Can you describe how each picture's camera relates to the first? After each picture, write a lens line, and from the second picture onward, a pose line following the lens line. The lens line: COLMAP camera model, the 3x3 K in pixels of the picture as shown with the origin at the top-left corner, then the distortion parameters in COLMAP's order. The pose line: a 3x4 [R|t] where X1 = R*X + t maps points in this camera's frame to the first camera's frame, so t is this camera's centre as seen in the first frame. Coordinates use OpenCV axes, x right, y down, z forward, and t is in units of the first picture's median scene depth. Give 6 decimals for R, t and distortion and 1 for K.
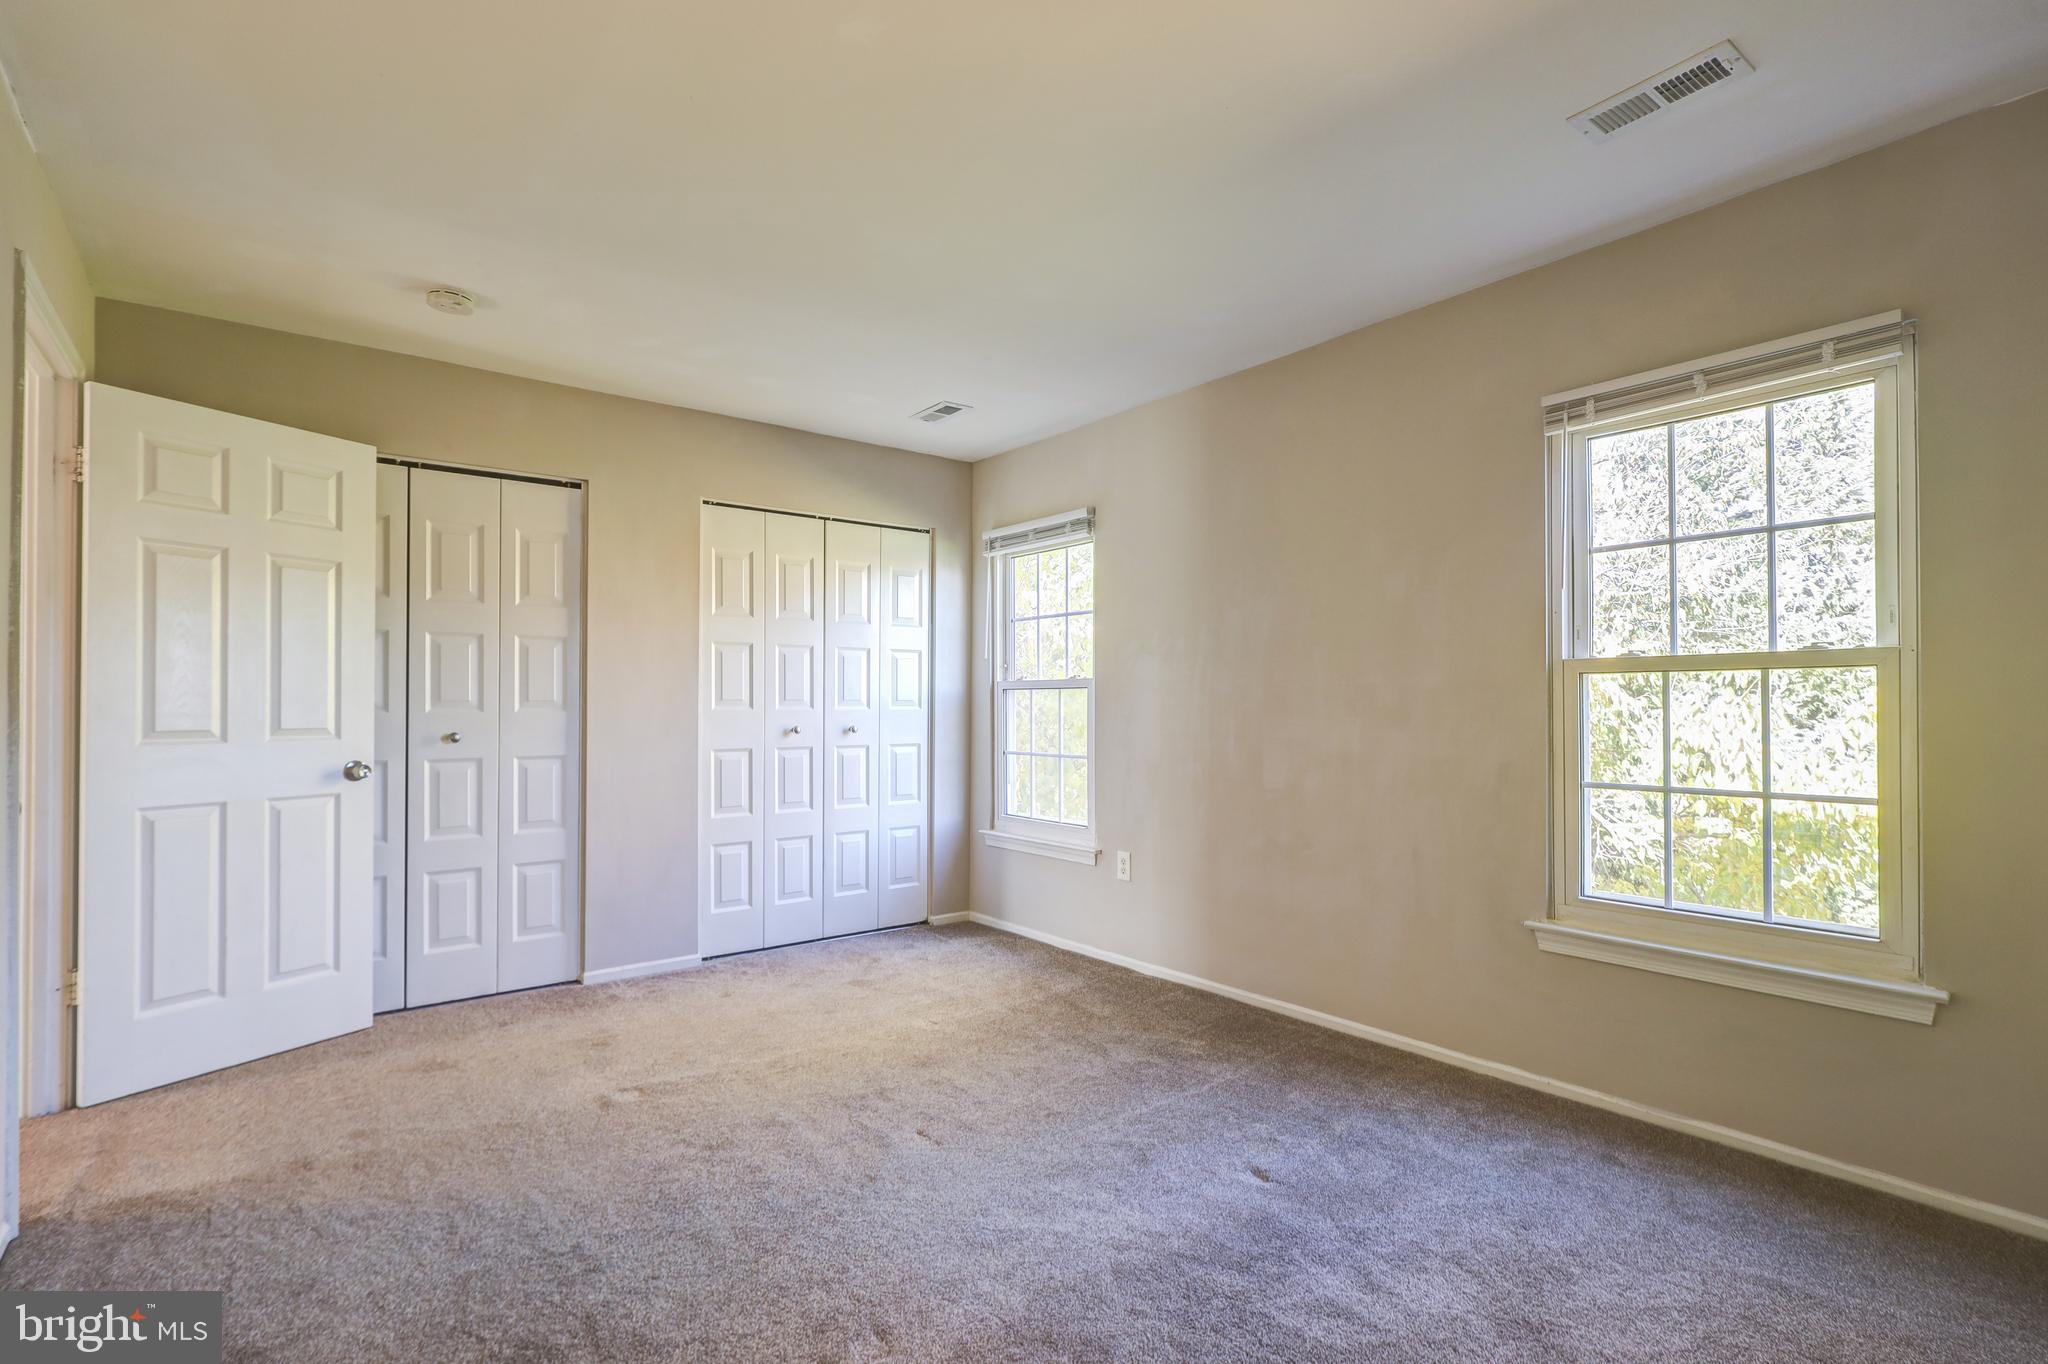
lens RADIAL K [[907.0, 0, 1024.0], [0, 907.0, 682.0], [0, 0, 1]] dist [-0.001276, 0.000185]
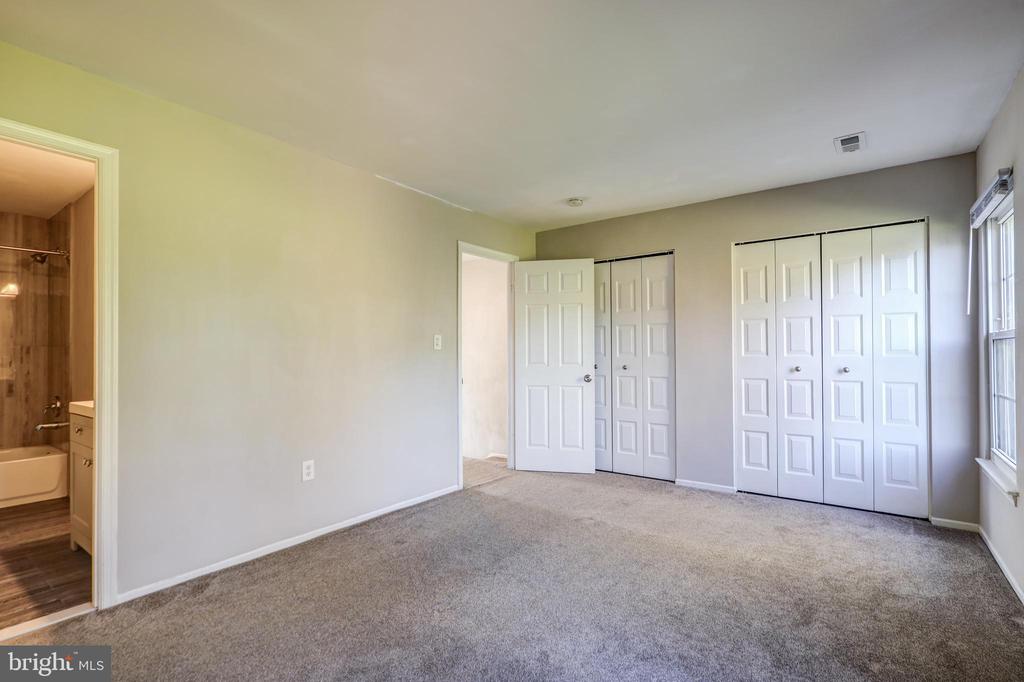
lens RADIAL K [[453.5, 0, 512.0], [0, 453.5, 341.0], [0, 0, 1]] dist [-0.001276, 0.000185]
pose [[0.315151, -0.027708, -0.948637, 0.402802], [0.028039, 0.999409, -0.019876, 0.004886], [0.948627, -0.020334, 0.315742, 0.286230]]
